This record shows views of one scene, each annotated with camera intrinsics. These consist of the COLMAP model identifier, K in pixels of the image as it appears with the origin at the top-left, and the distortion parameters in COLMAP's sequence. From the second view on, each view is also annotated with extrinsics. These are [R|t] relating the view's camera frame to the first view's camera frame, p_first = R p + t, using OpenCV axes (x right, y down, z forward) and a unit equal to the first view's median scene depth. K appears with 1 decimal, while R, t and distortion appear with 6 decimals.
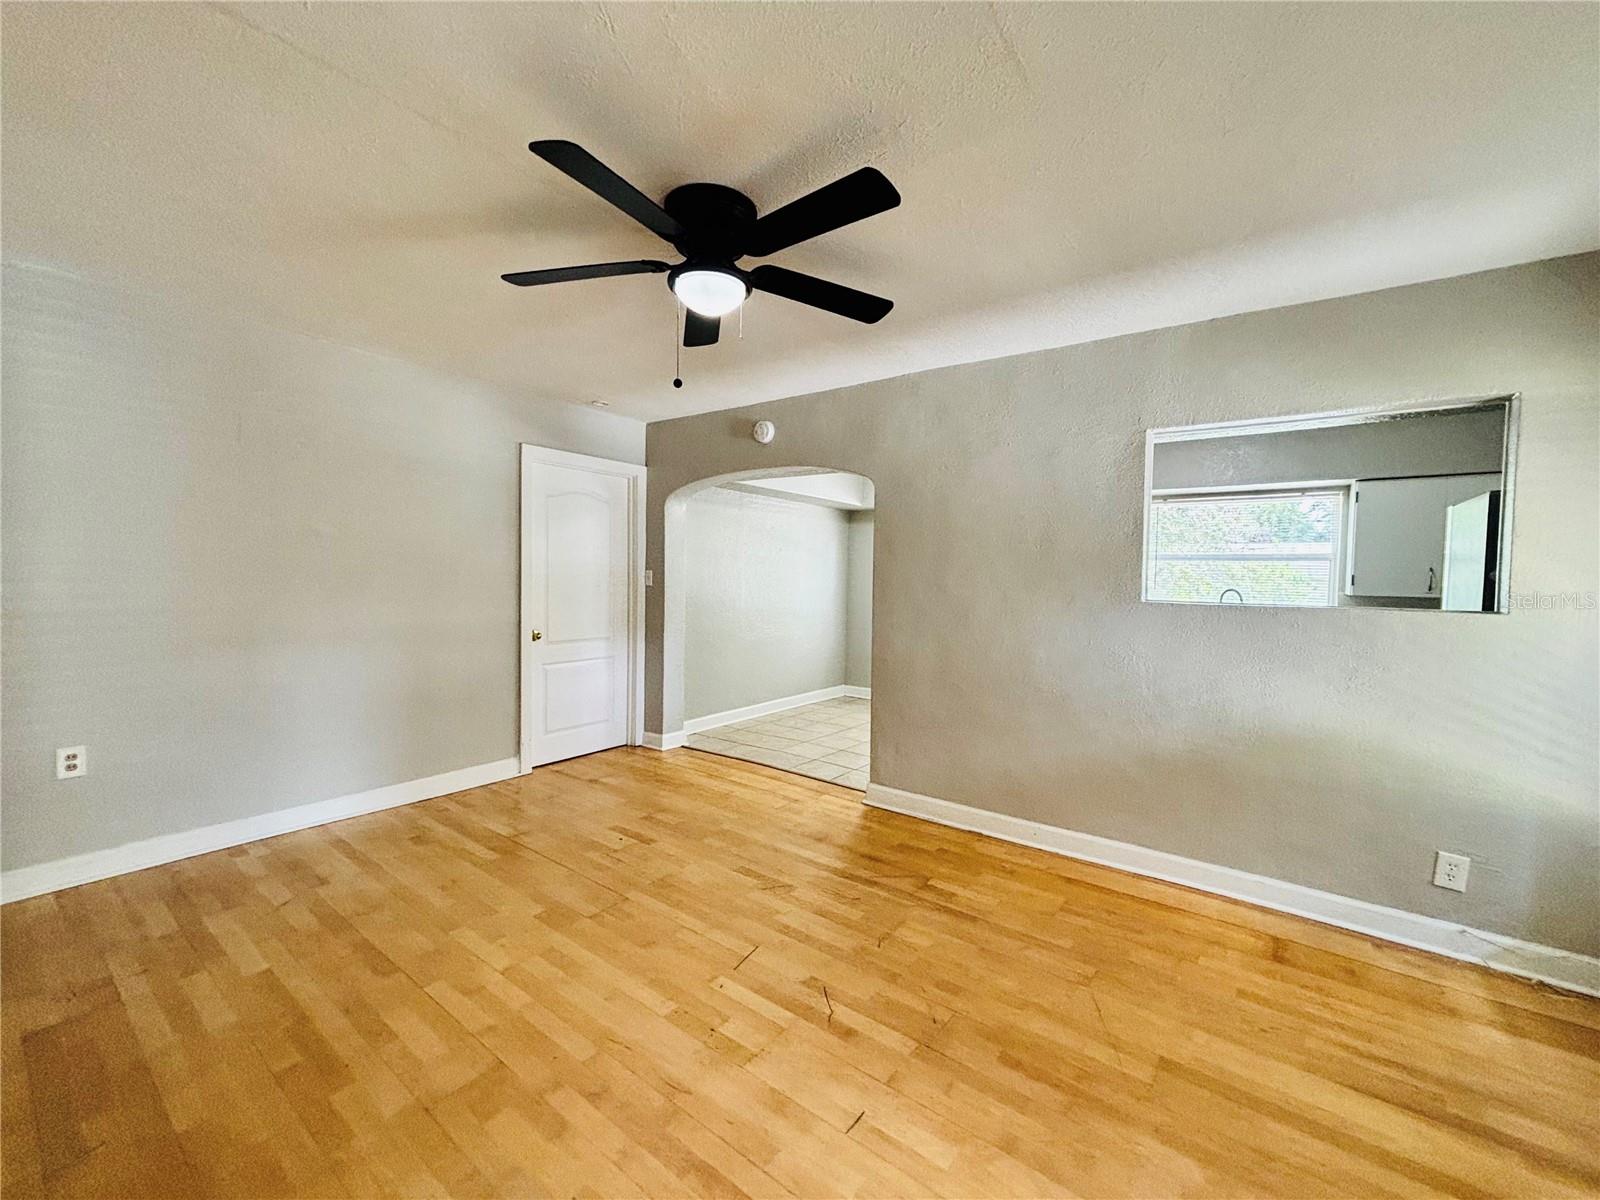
lens RADIAL K [[648.4, 0, 798.3], [0, 648.4, 600.7], [0, 0, 1]] dist [0.003164, -0.001117]
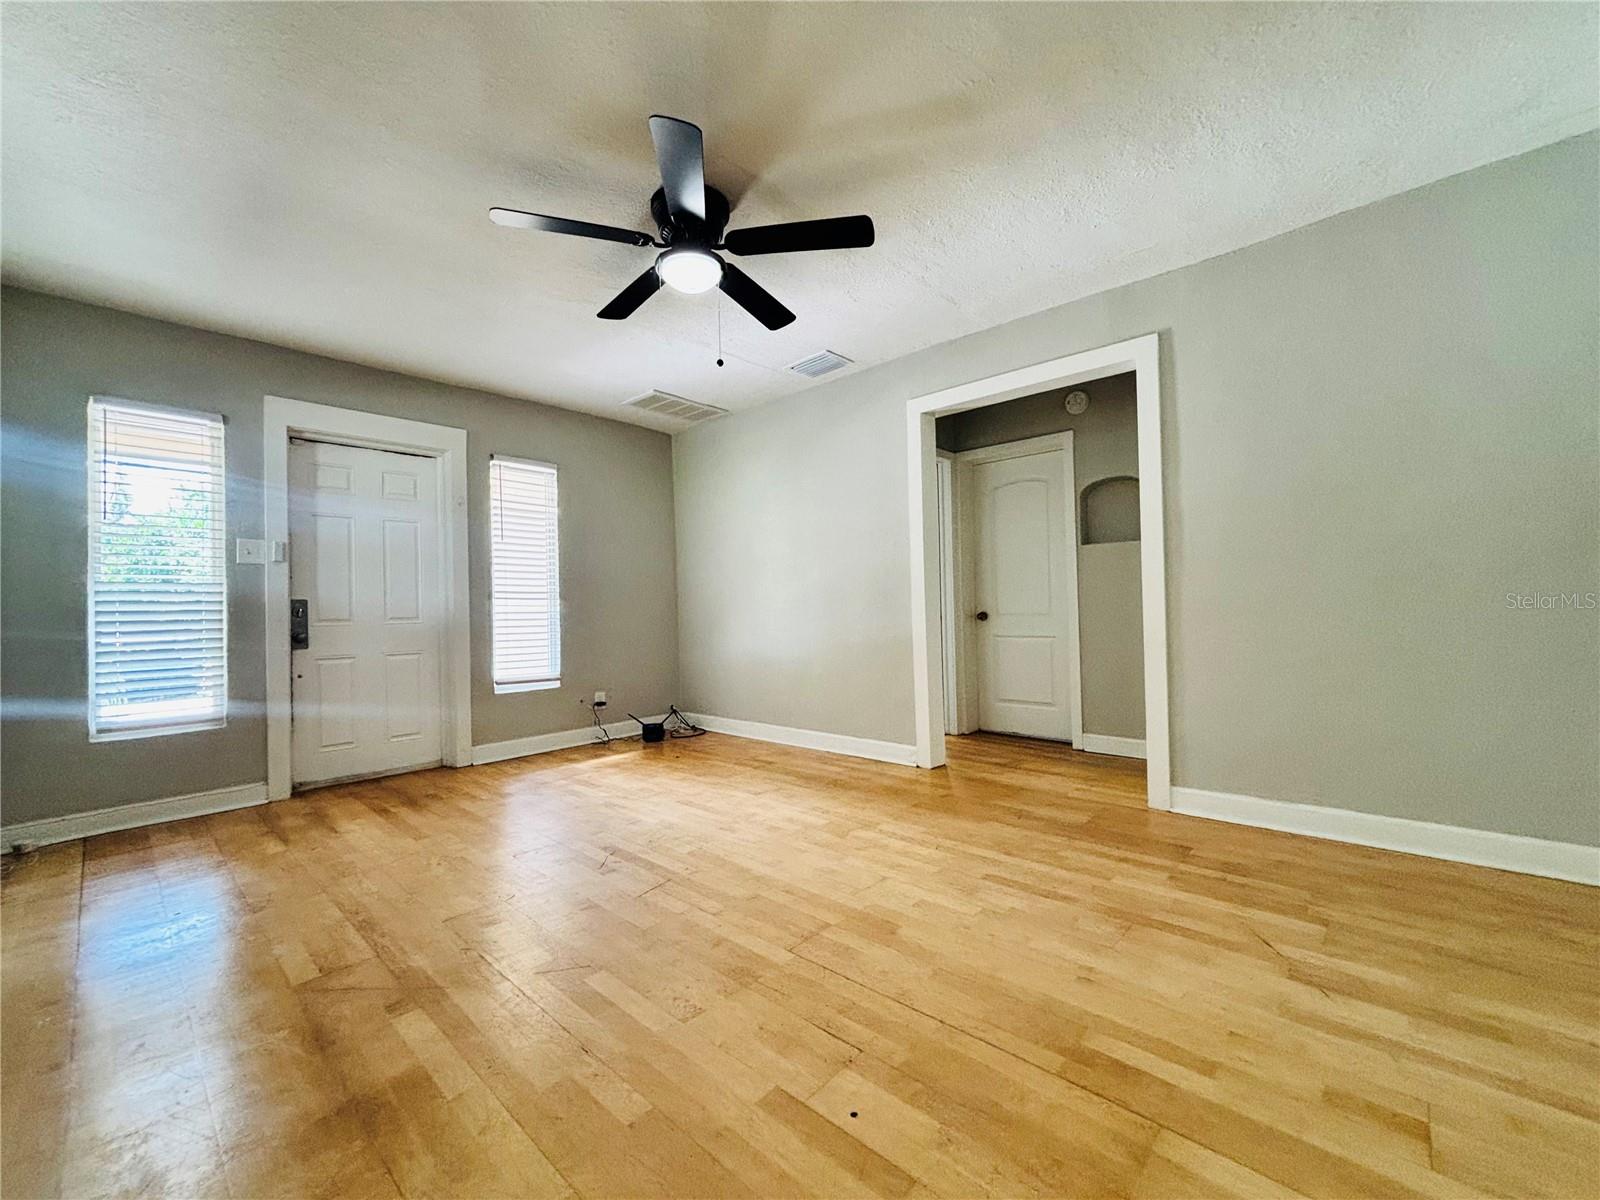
lens RADIAL K [[648.4, 0, 801.8], [0, 648.4, 602.2], [0, 0, 1]] dist [0.003164, -0.001117]
pose [[-0.995179, 0.005204, 0.097938, -0.385727], [0.007834, 0.999618, 0.026486, 0.080633], [-0.097763, 0.027126, -0.994840, 1.866479]]
